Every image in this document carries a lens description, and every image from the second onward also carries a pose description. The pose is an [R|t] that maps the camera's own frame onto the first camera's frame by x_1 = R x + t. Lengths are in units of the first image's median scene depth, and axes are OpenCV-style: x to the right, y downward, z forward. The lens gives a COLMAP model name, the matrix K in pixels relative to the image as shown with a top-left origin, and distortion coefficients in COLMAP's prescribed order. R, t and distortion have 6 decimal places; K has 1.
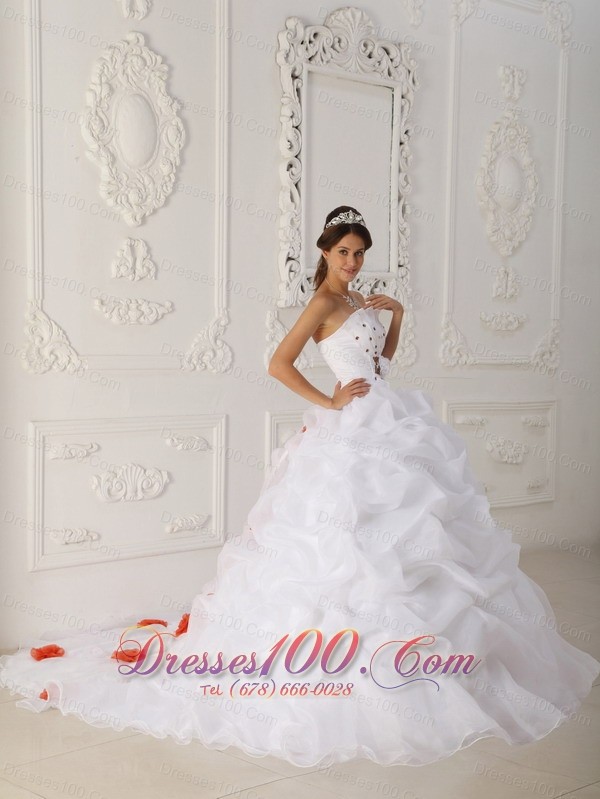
lens RADIAL K [[1395.6, 0, 295.6], [0, 1395.6, 401.9], [0, 0, 1]] dist [0.213079, 0.000000]
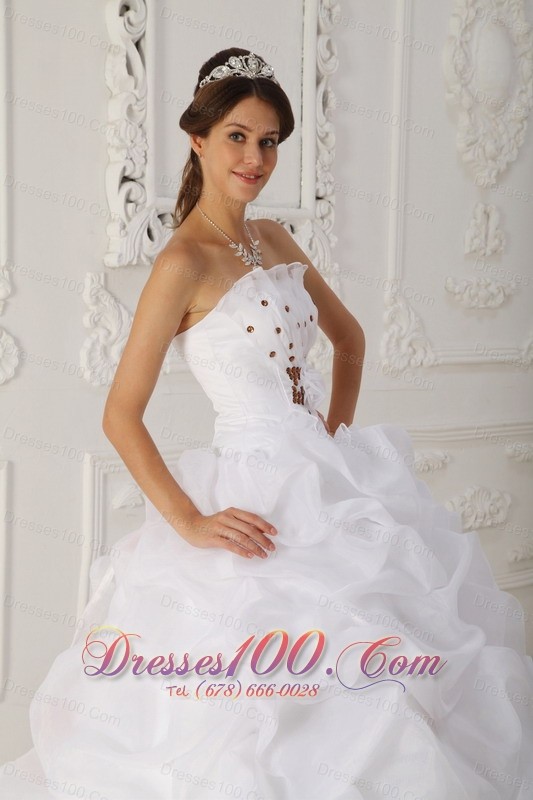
lens RADIAL K [[1345.8, 0, 278.9], [0, 1345.8, 396.7], [0, 0, 1]] dist [0.243169, 0.000000]
pose [[0.996347, 0.000892, 0.085394, 0.010151], [-0.003228, 0.999624, 0.027220, -0.030667], [-0.085337, -0.027396, 0.995975, 0.454137]]
